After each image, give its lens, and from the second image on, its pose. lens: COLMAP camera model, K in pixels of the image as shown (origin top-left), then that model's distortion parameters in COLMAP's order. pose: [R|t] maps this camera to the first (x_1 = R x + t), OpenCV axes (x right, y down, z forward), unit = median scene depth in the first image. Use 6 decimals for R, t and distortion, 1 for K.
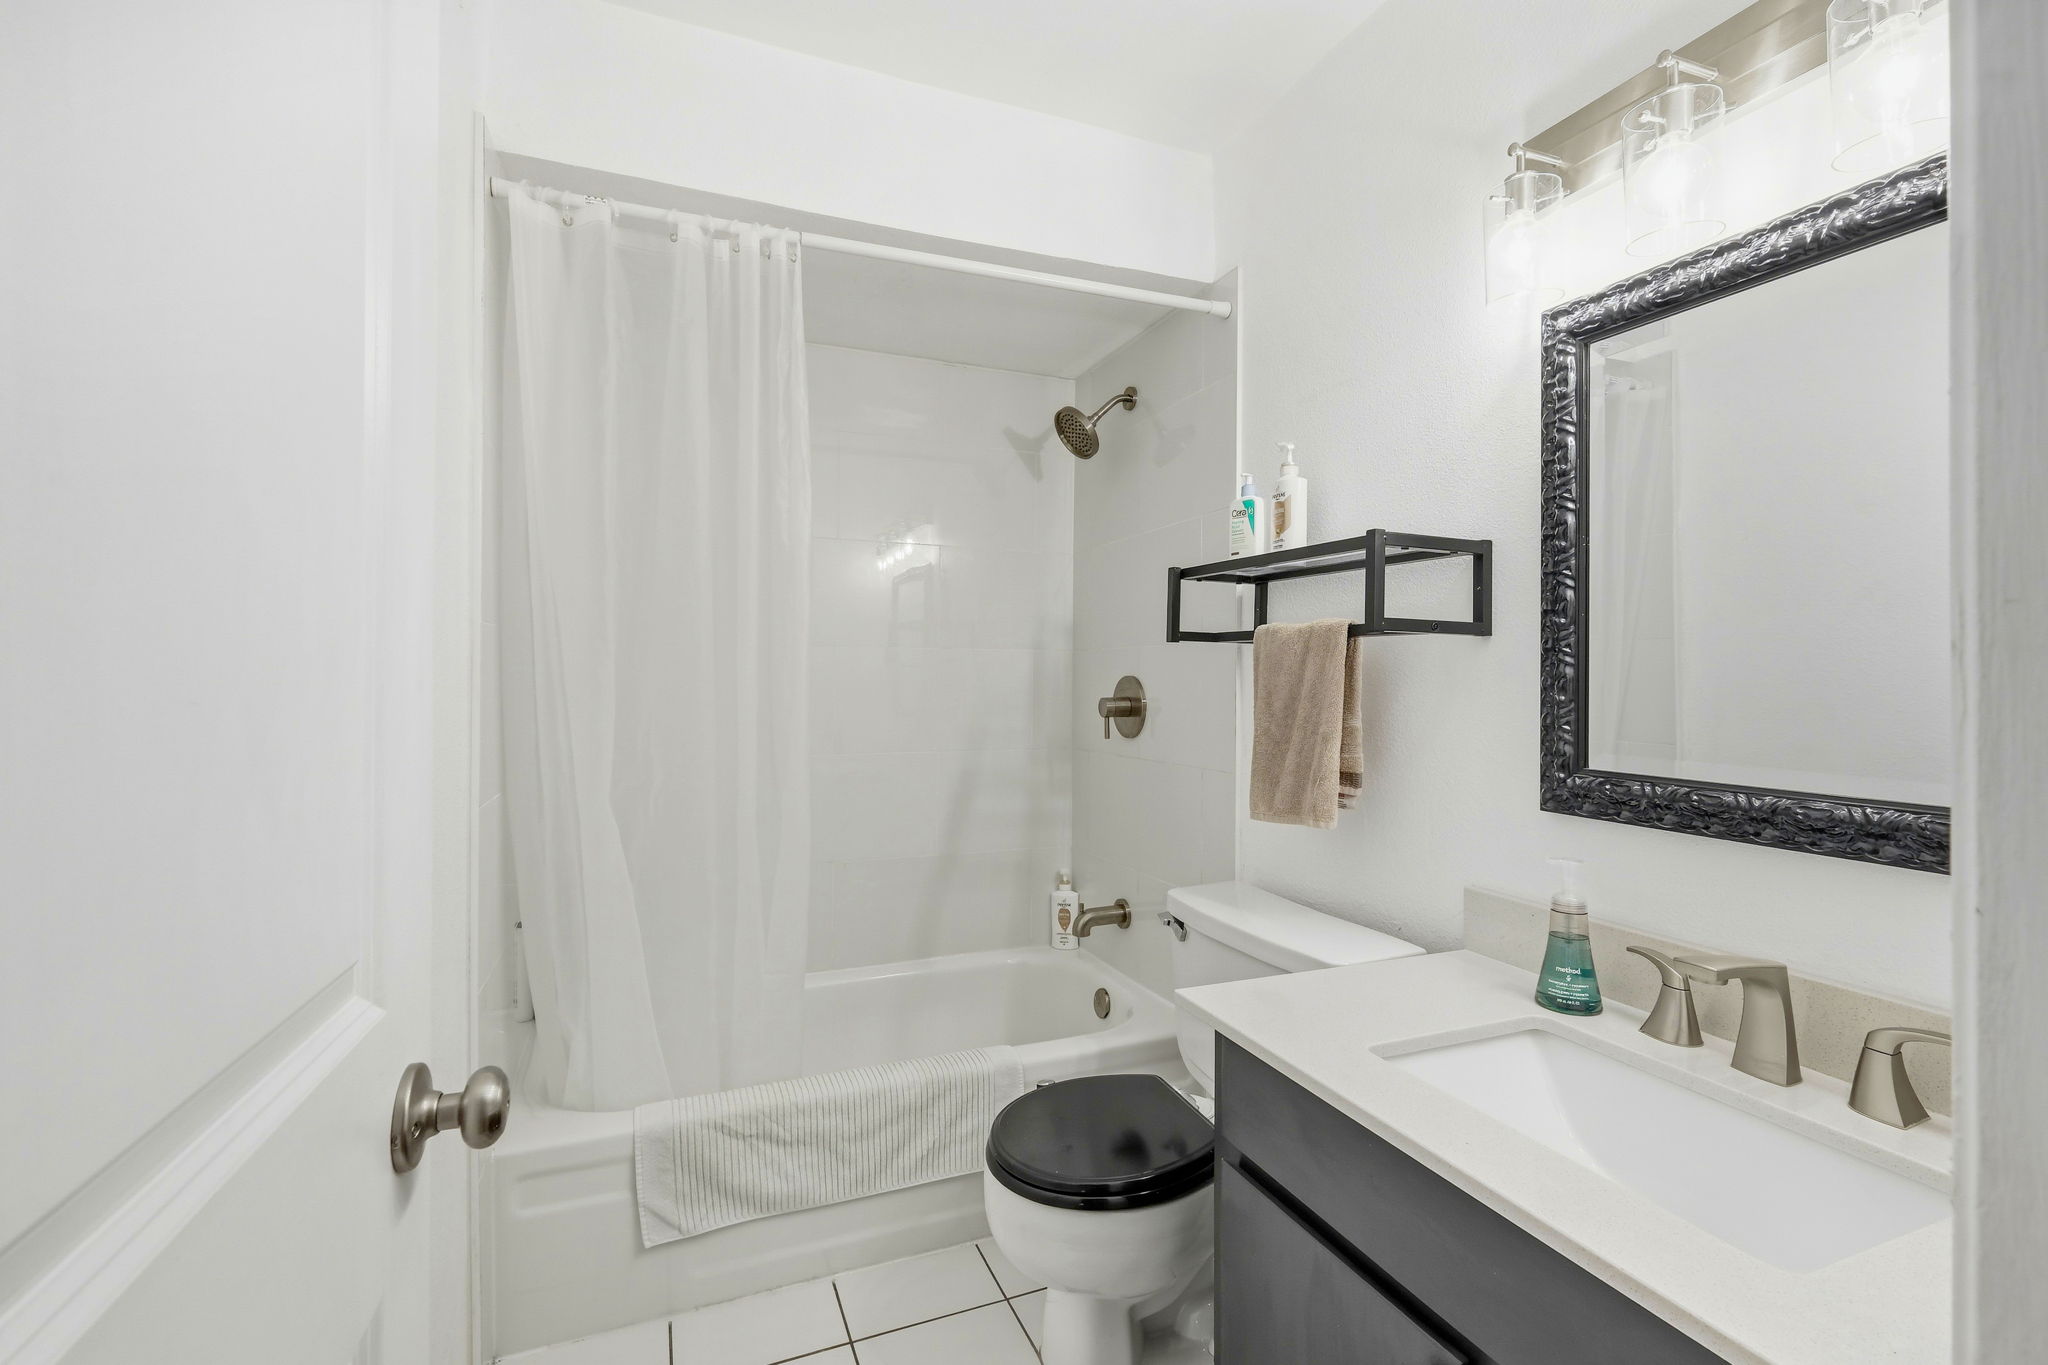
lens RADIAL K [[910.7, 0, 1024.0], [0, 910.7, 682.5], [0, 0, 1]] dist [-0.001419, 0.000201]
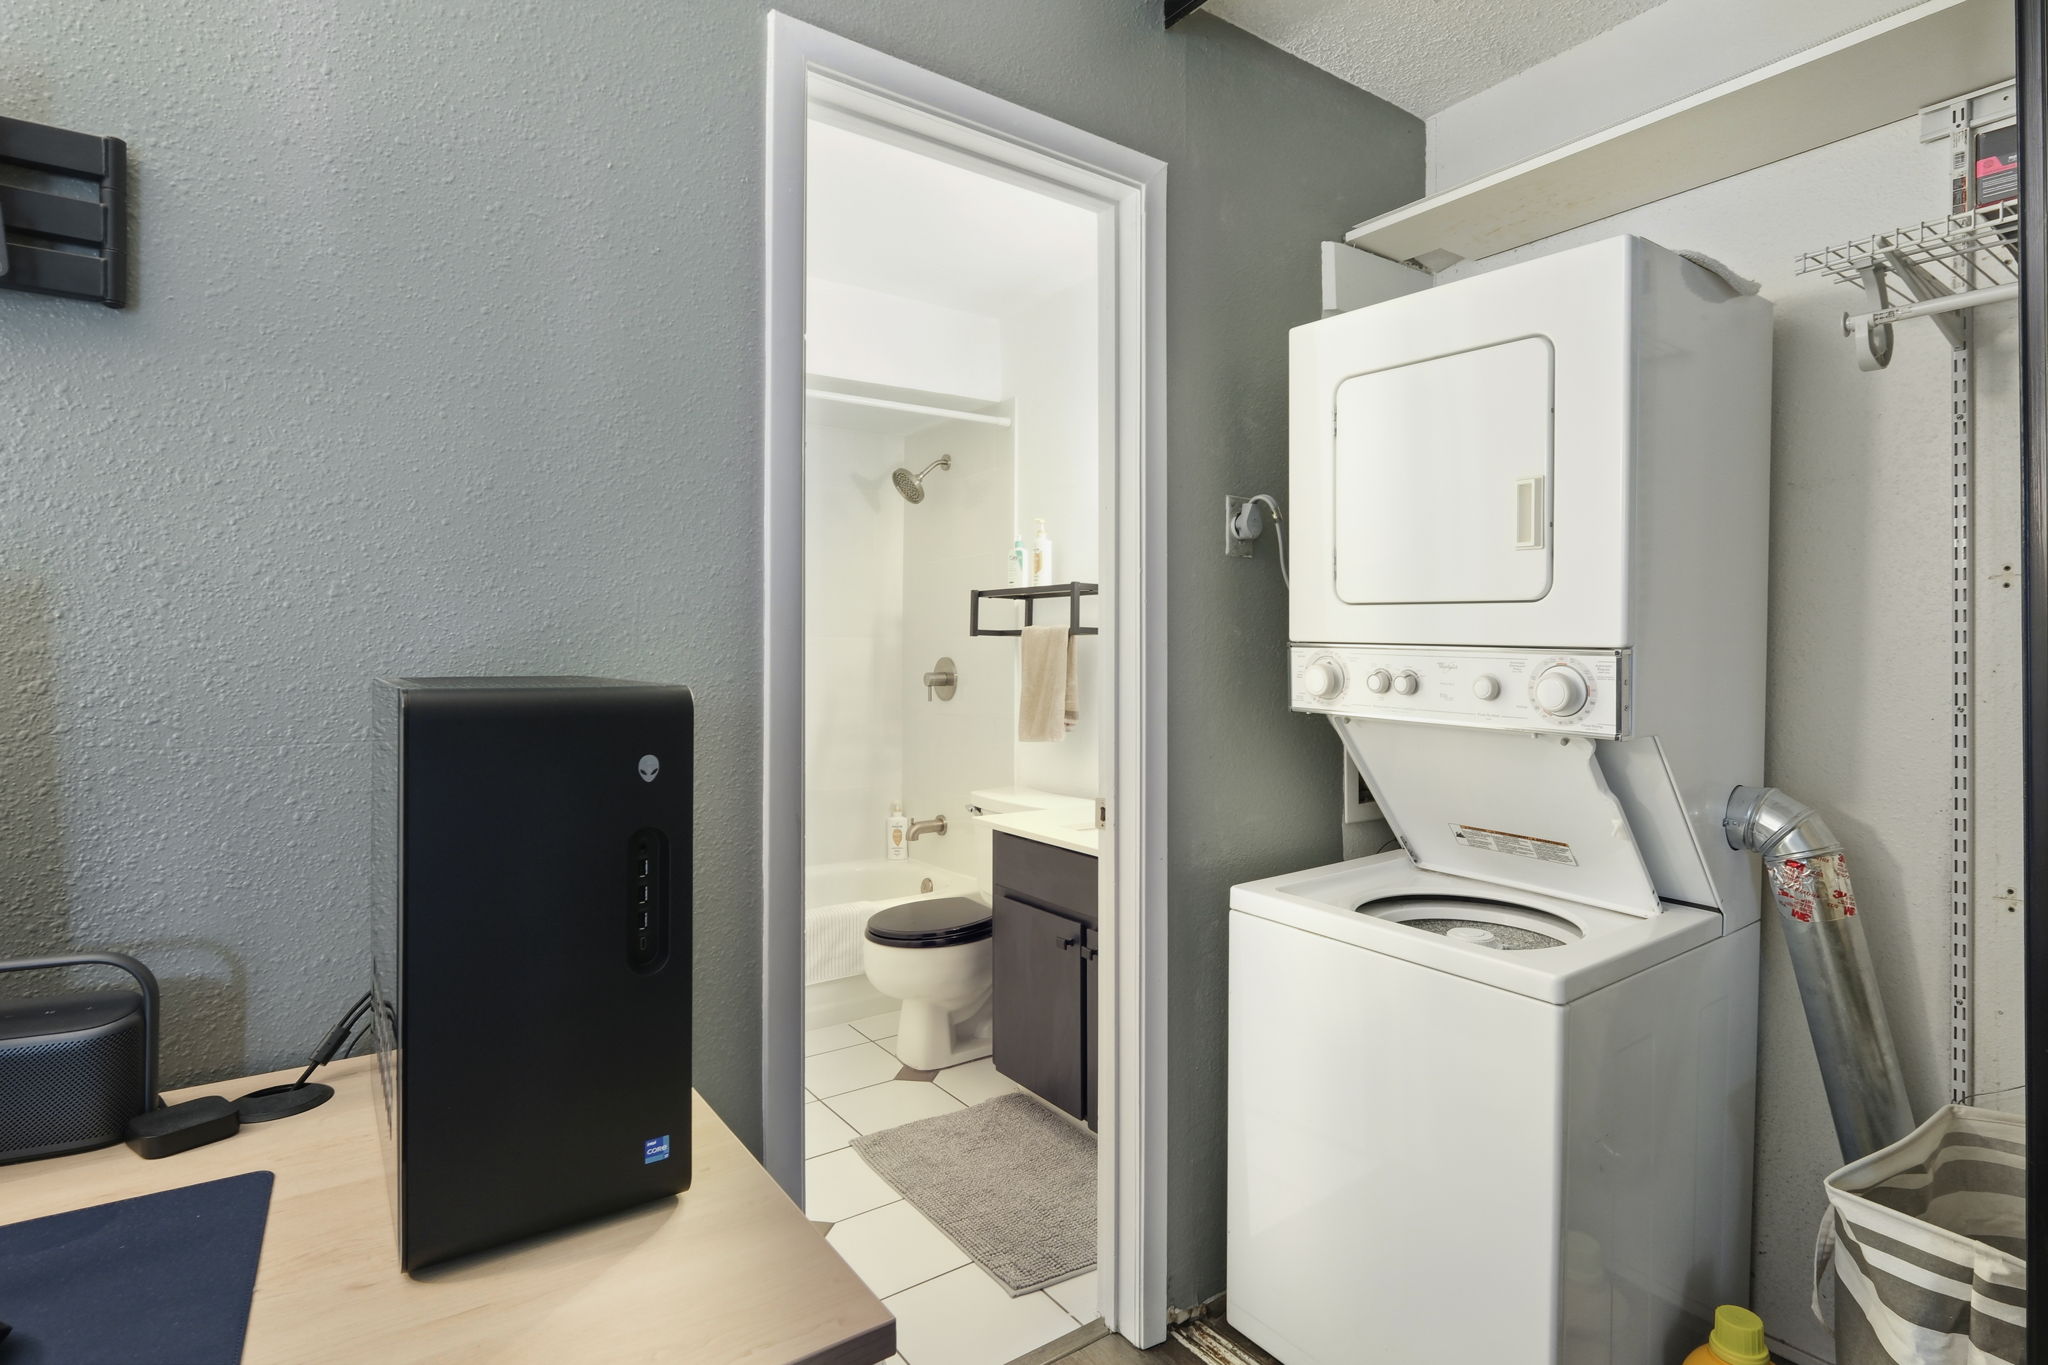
lens RADIAL K [[910.7, 0, 1024.0], [0, 910.7, 682.5], [0, 0, 1]] dist [-0.001419, 0.000201]
pose [[0.978482, -0.004591, 0.206279, -0.078180], [0.000455, 0.999798, 0.020090, 0.004833], [-0.206330, -0.019564, 0.978287, -0.565091]]
